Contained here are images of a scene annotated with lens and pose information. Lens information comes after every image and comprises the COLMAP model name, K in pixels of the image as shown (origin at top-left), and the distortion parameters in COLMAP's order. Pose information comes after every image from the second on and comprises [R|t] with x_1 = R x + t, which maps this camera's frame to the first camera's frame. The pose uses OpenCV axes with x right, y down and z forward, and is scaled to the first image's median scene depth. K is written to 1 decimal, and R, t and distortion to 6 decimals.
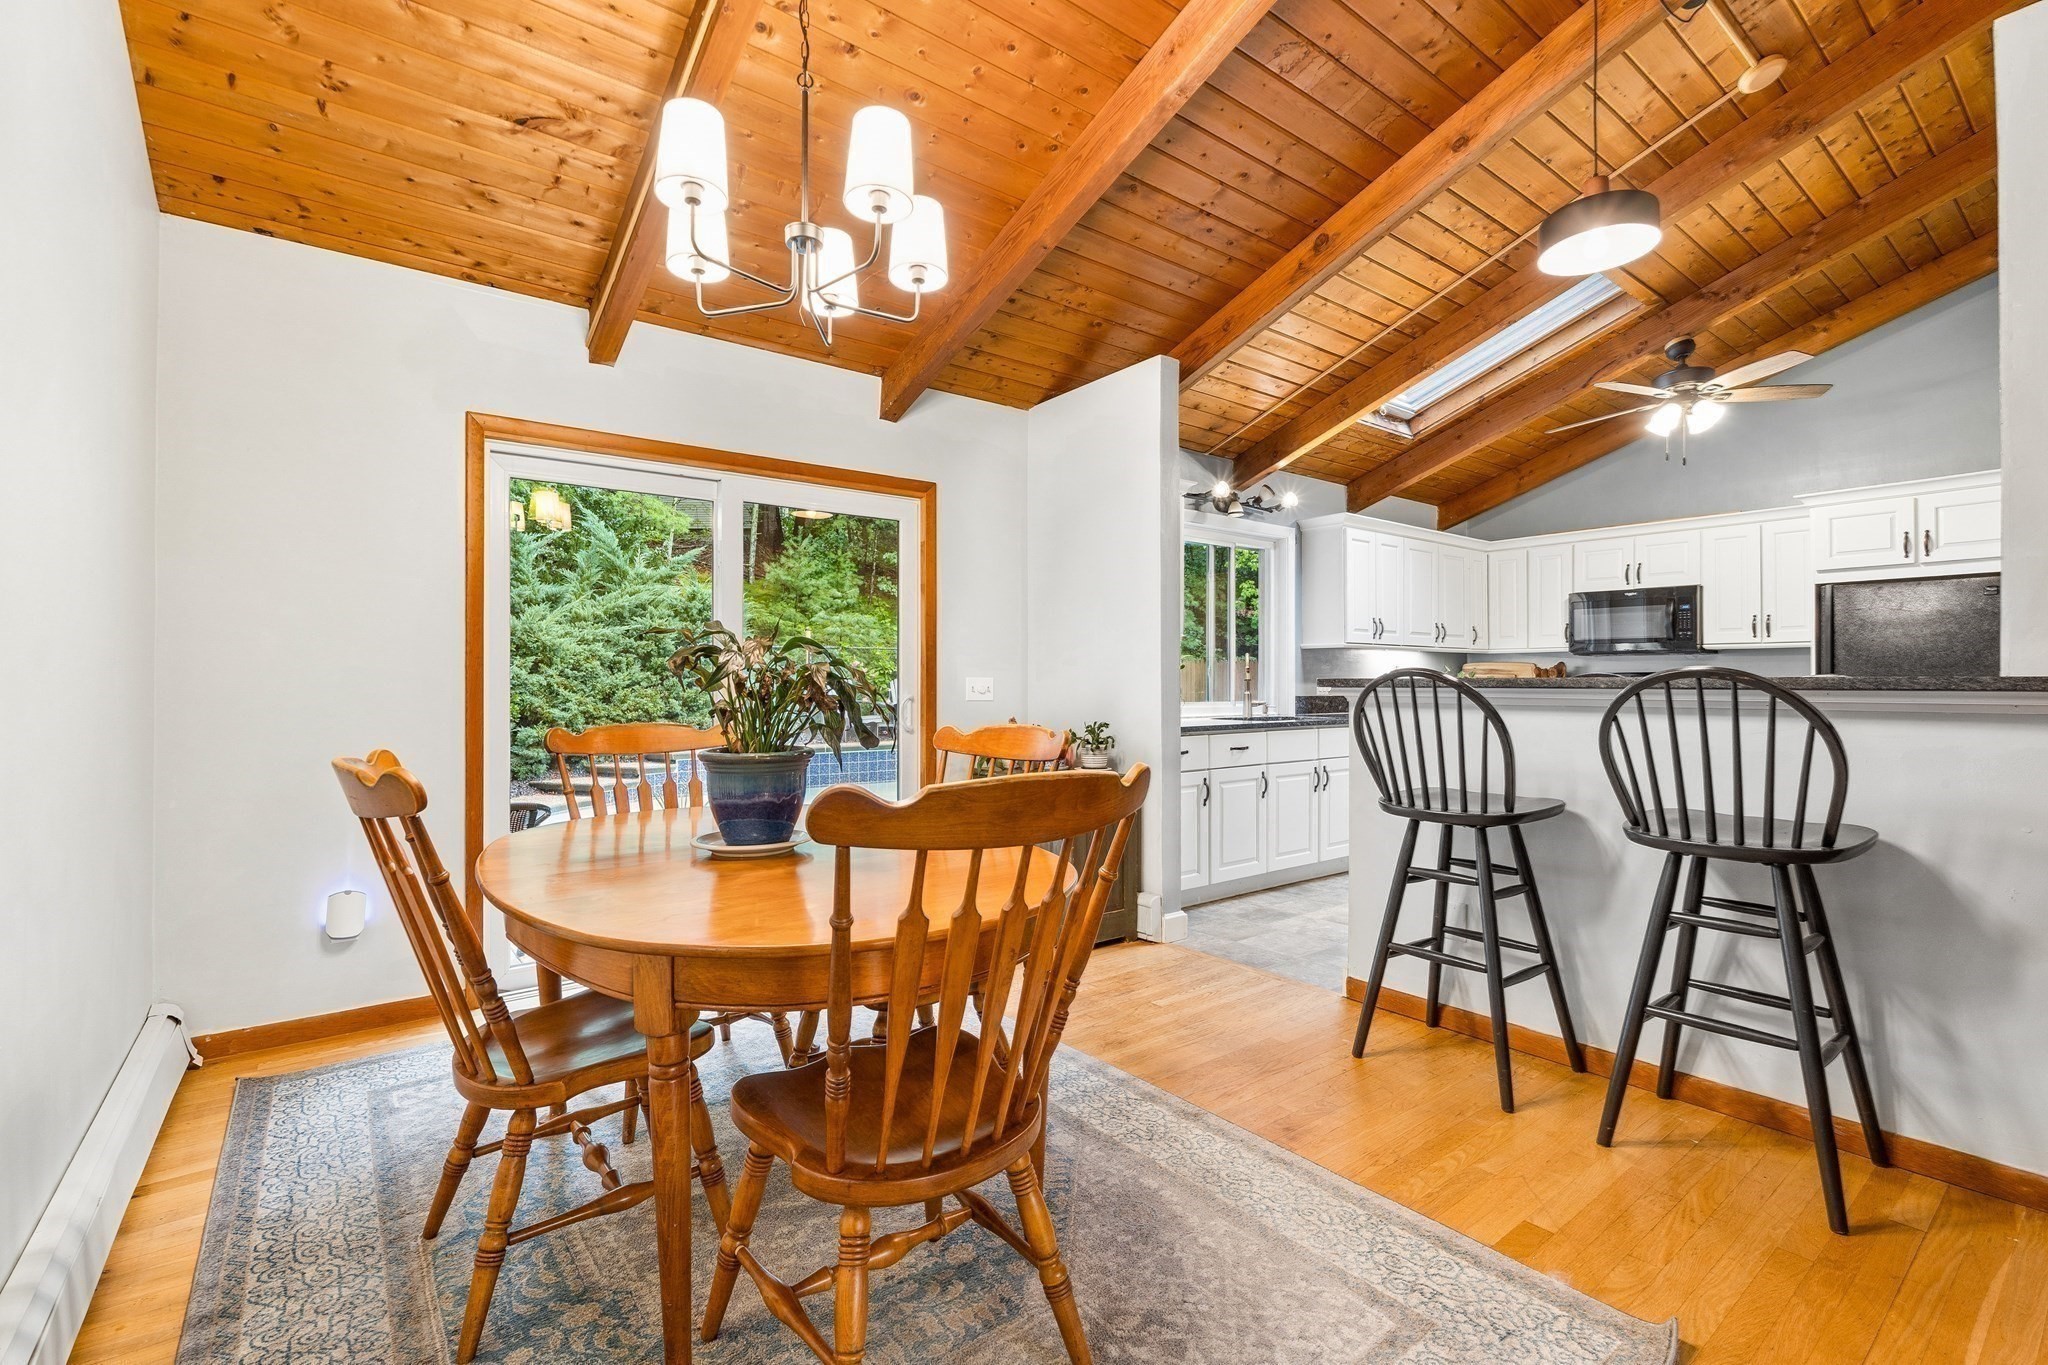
lens RADIAL K [[913.3, 0, 1018.2], [0, 913.3, 672.4], [0, 0, 1]] dist [-0.005222, -0.000608]
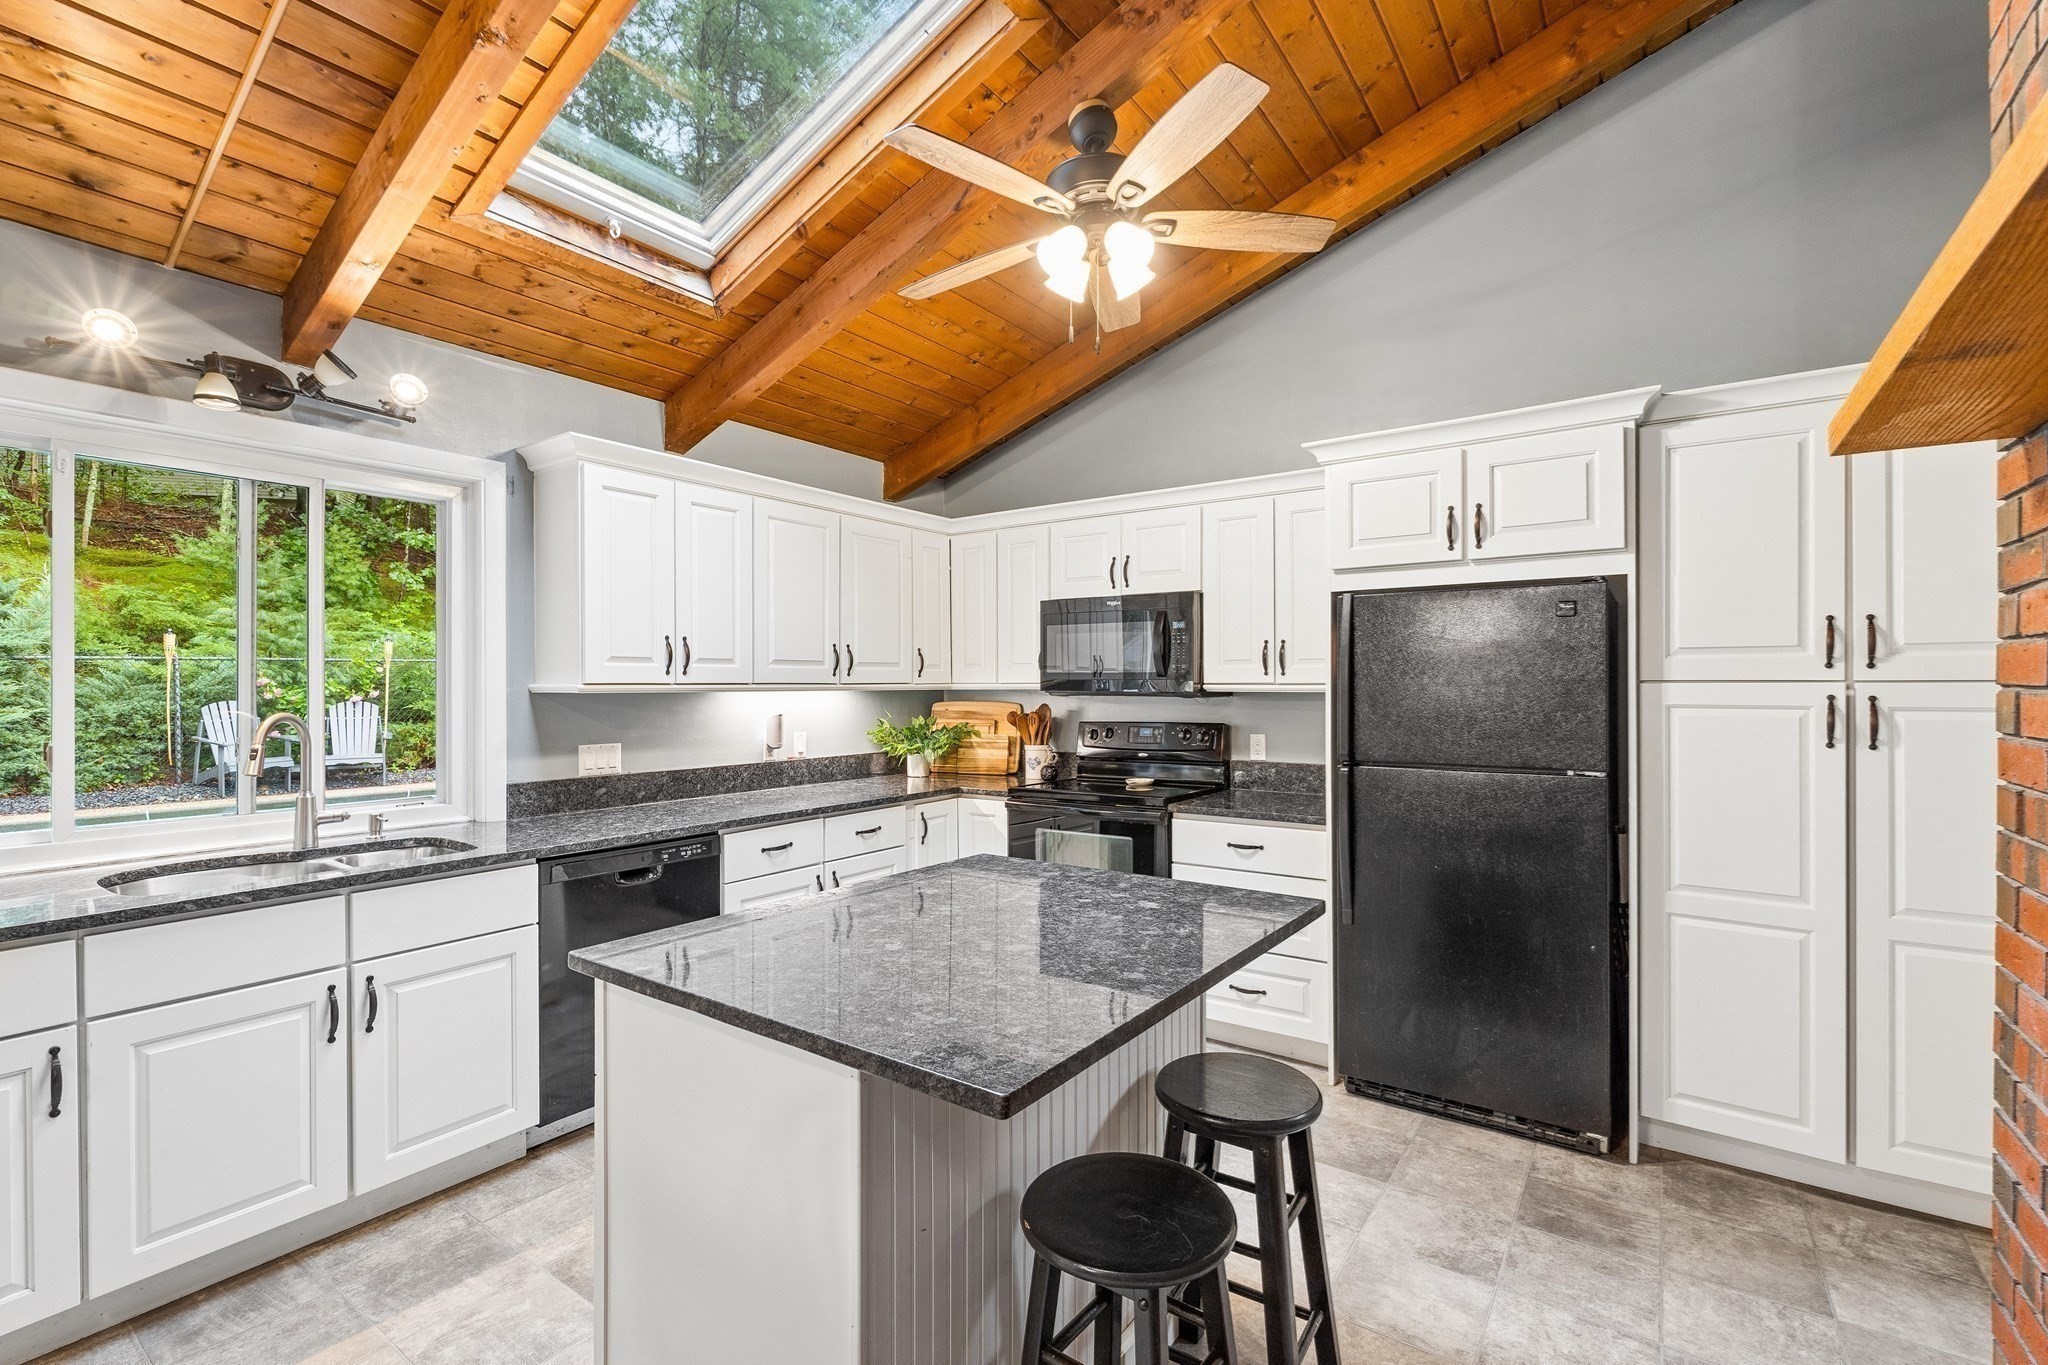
lens RADIAL K [[913.3, 0, 1025.0], [0, 913.3, 680.0], [0, 0, 1]] dist [-0.005222, -0.000608]
pose [[0.954888, -0.001975, 0.296960, 0.464966], [0.000445, 0.999986, 0.005221, -0.038981], [-0.296967, -0.004853, 0.954876, 0.446085]]
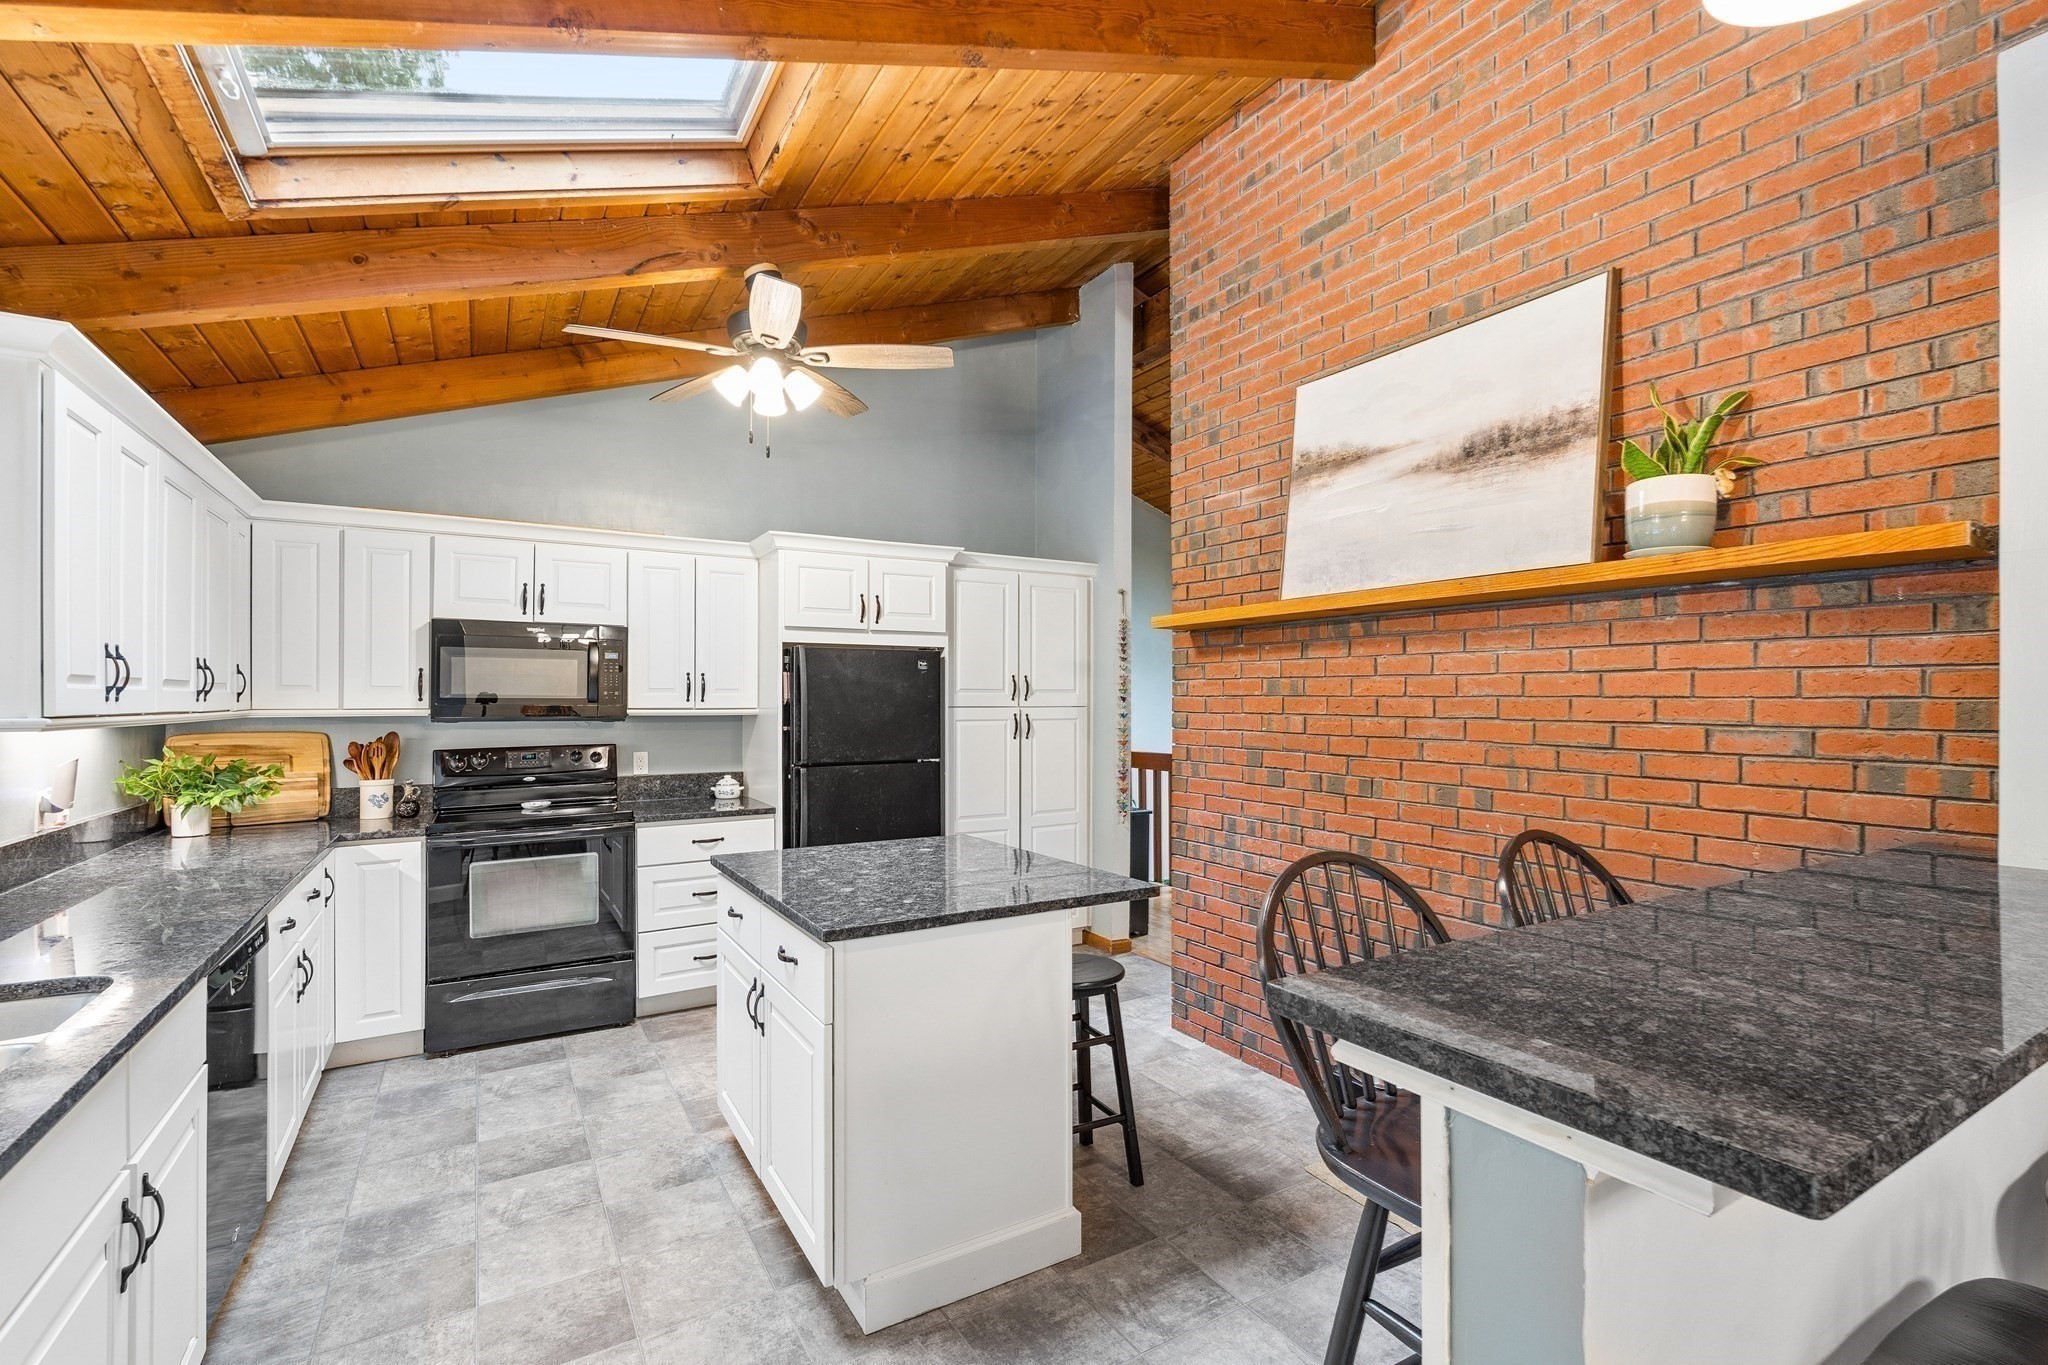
lens RADIAL K [[913.3, 0, 1021.2], [0, 913.3, 700.1], [0, 0, 1]] dist [-0.005222, -0.000608]
pose [[0.108418, -0.001254, 0.994105, 0.072319], [-0.010260, 0.999945, 0.002381, -0.045050], [-0.994052, -0.010458, 0.108399, 0.639944]]
